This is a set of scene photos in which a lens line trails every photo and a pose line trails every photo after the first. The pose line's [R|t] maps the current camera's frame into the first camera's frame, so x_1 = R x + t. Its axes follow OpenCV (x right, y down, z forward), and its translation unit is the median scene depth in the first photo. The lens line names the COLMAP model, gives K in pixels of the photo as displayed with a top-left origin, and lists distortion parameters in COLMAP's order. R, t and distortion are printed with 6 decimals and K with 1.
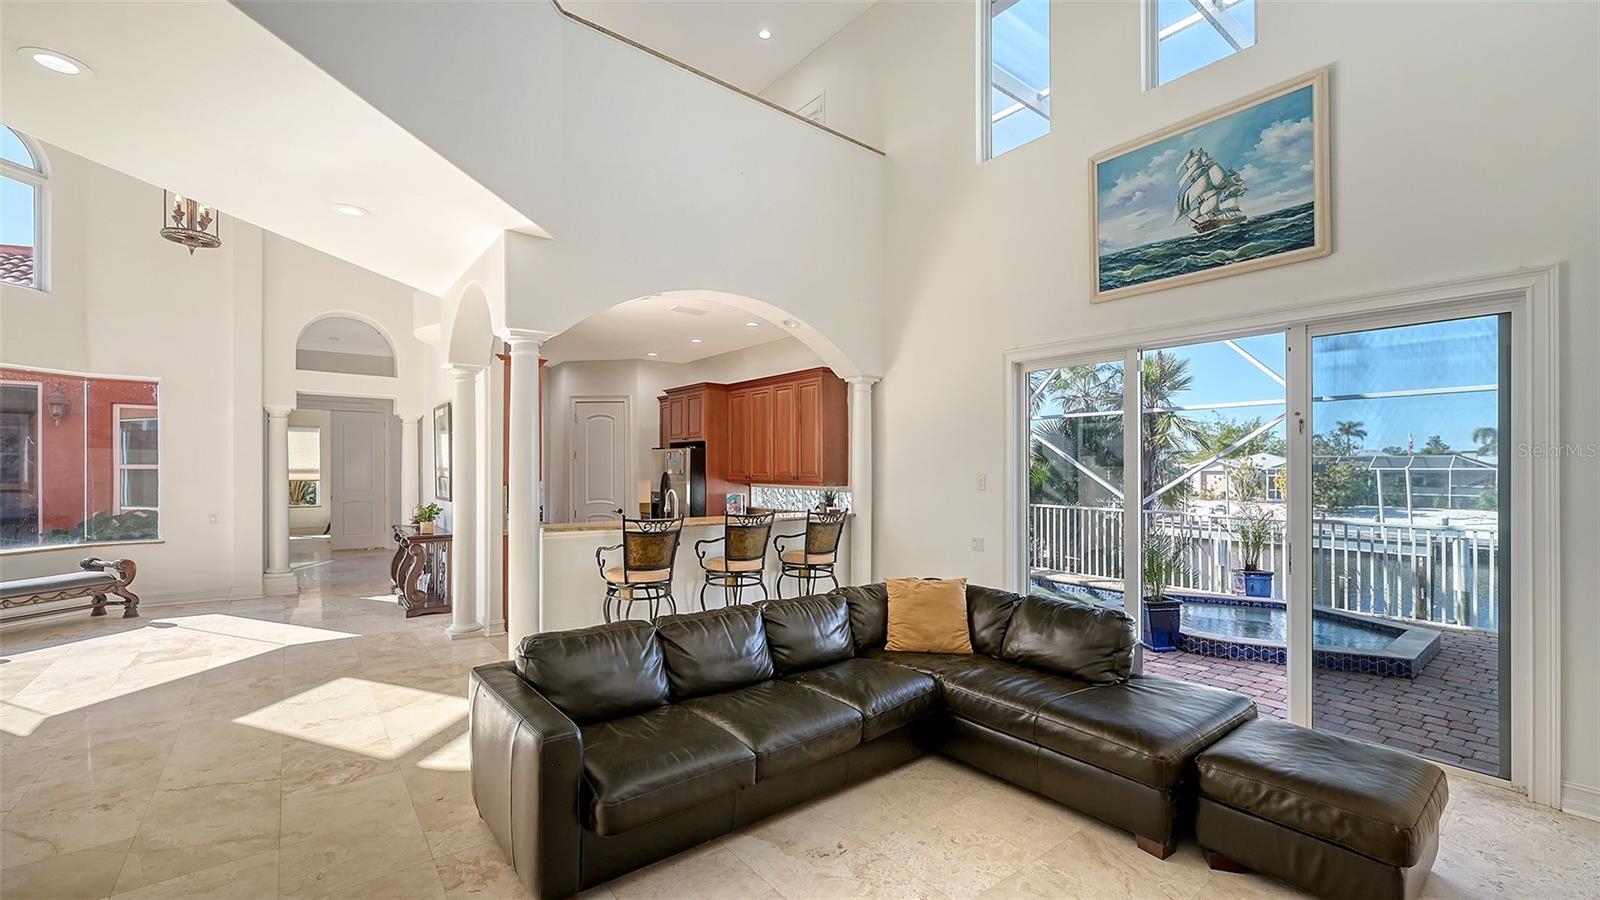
lens RADIAL K [[644.9, 0, 803.4], [0, 644.9, 446.4], [0, 0, 1]] dist [0.000502, 0.000035]
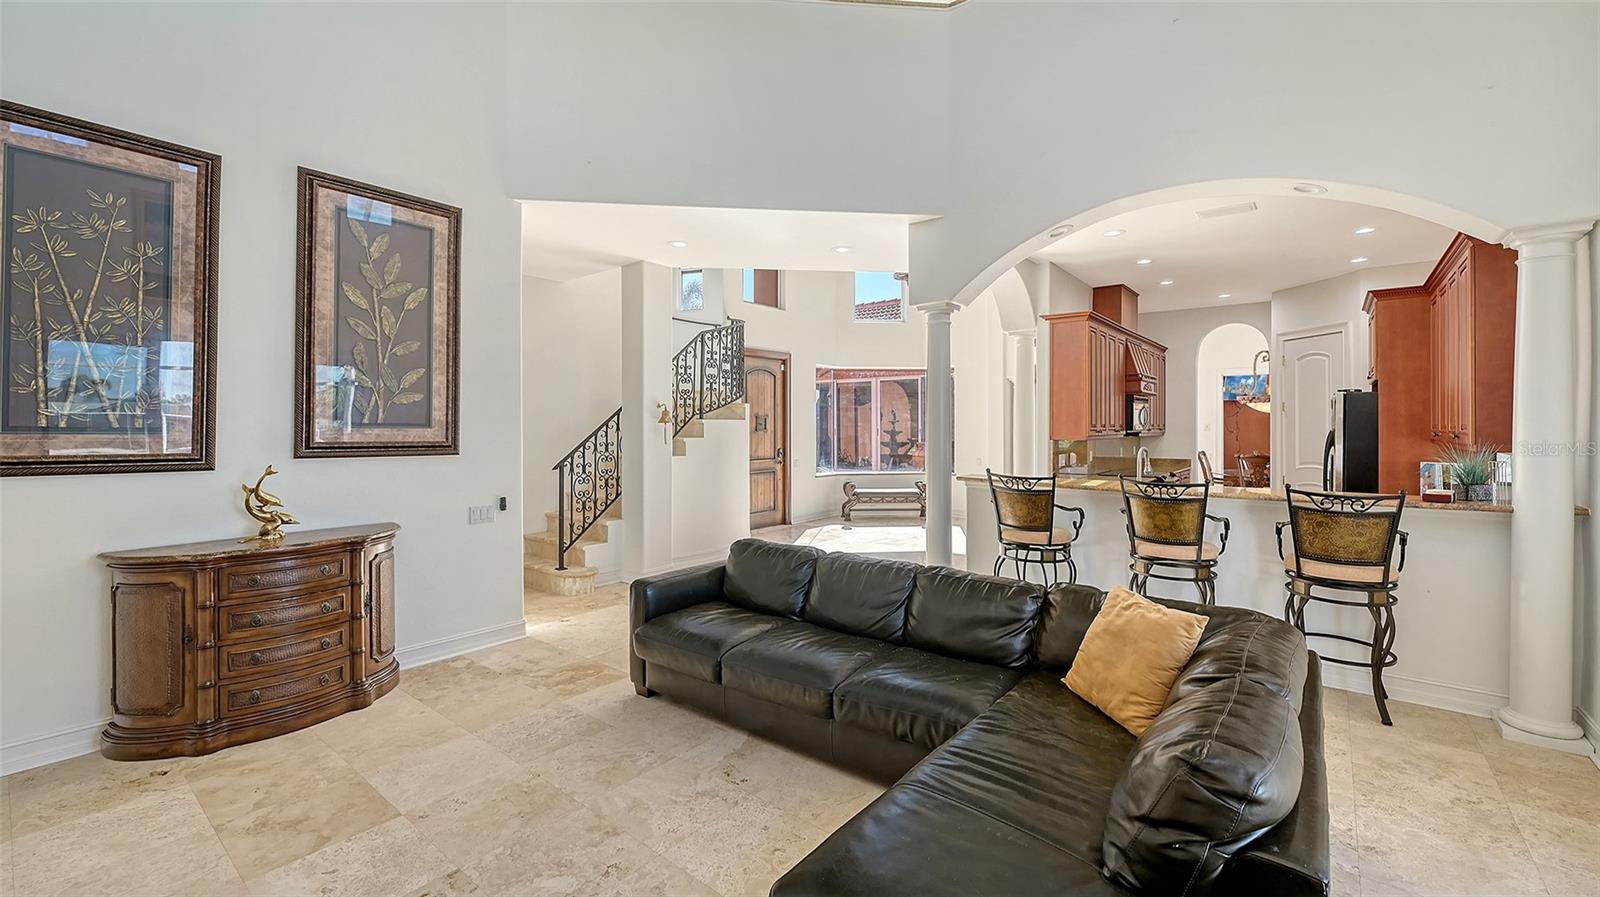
lens RADIAL K [[644.9, 0, 799.6], [0, 644.9, 415.1], [0, 0, 1]] dist [0.000502, 0.000035]
pose [[0.228542, -0.023218, -0.973257, 0.615736], [0.037194, 0.999194, -0.015103, 0.027880], [0.972823, -0.032747, 0.229222, 0.484255]]
